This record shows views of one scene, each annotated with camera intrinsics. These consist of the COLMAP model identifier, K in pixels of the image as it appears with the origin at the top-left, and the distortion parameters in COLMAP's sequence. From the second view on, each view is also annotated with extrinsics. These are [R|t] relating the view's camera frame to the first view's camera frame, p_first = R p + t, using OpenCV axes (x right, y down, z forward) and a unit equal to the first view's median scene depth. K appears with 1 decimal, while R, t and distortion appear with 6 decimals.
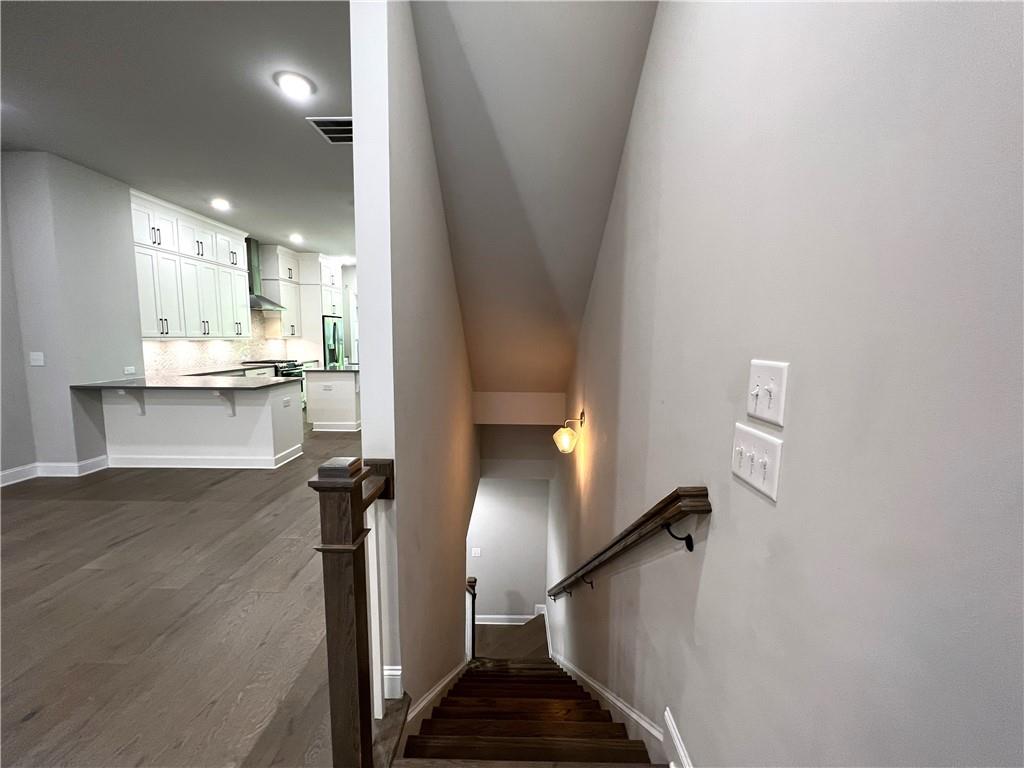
lens RADIAL K [[408.3, 0, 508.7], [0, 408.3, 383.7], [0, 0, 1]] dist [-0.001132, 0.000105]
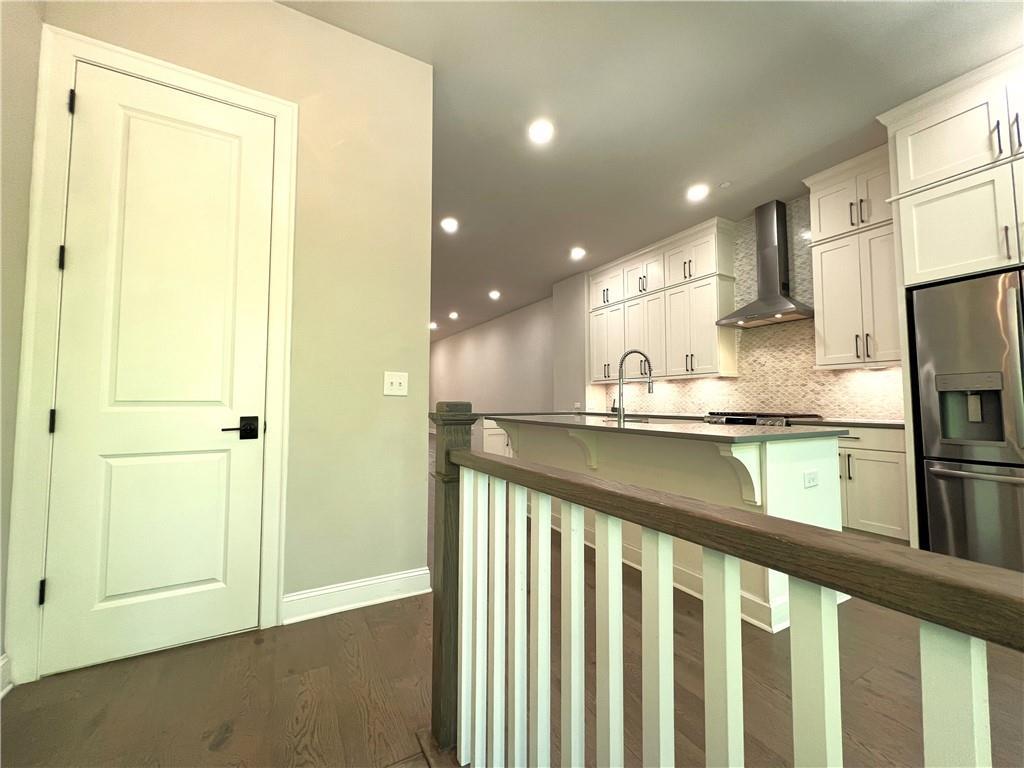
lens RADIAL K [[408.3, 0, 512.6], [0, 408.3, 381.4], [0, 0, 1]] dist [-0.001132, 0.000105]
pose [[-0.864507, -0.038491, -0.501145, -0.027410], [-0.068731, 0.996750, 0.042009, -0.095059], [0.497899, 0.070761, -0.864343, 1.259591]]
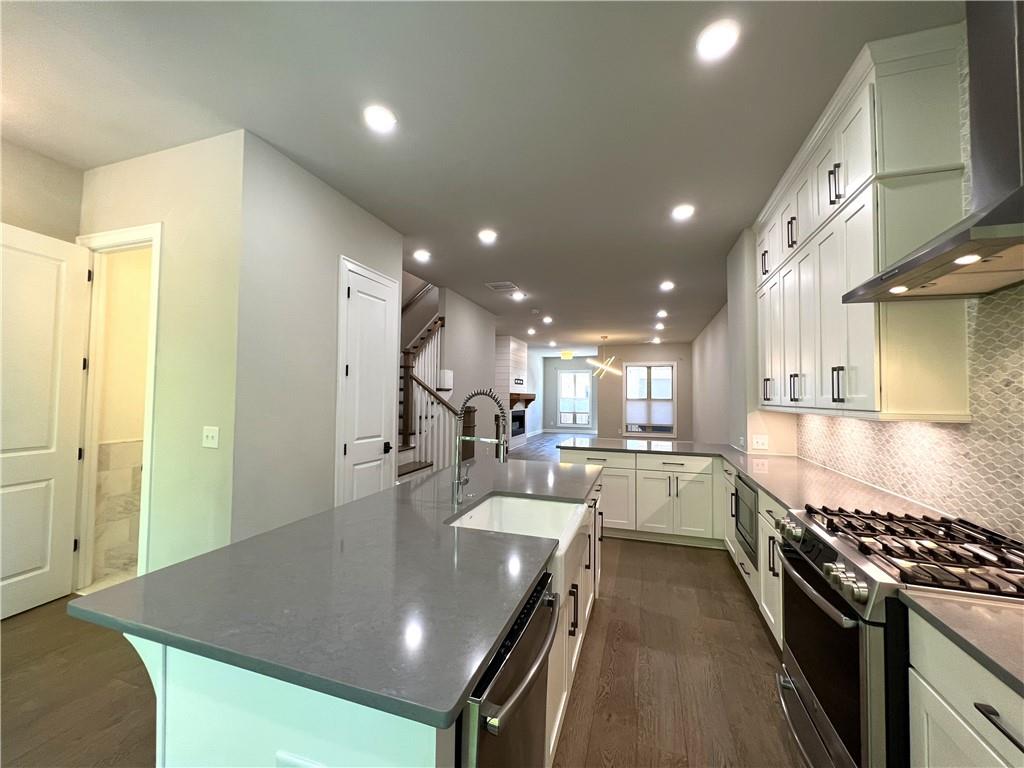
lens RADIAL K [[408.3, 0, 510.1], [0, 408.3, 380.3], [0, 0, 1]] dist [-0.001132, 0.000105]
pose [[-0.955055, -0.011612, 0.296200, -0.431324], [0.010865, 0.997190, 0.074126, -0.142556], [-0.296229, 0.074013, -0.952245, 1.200681]]
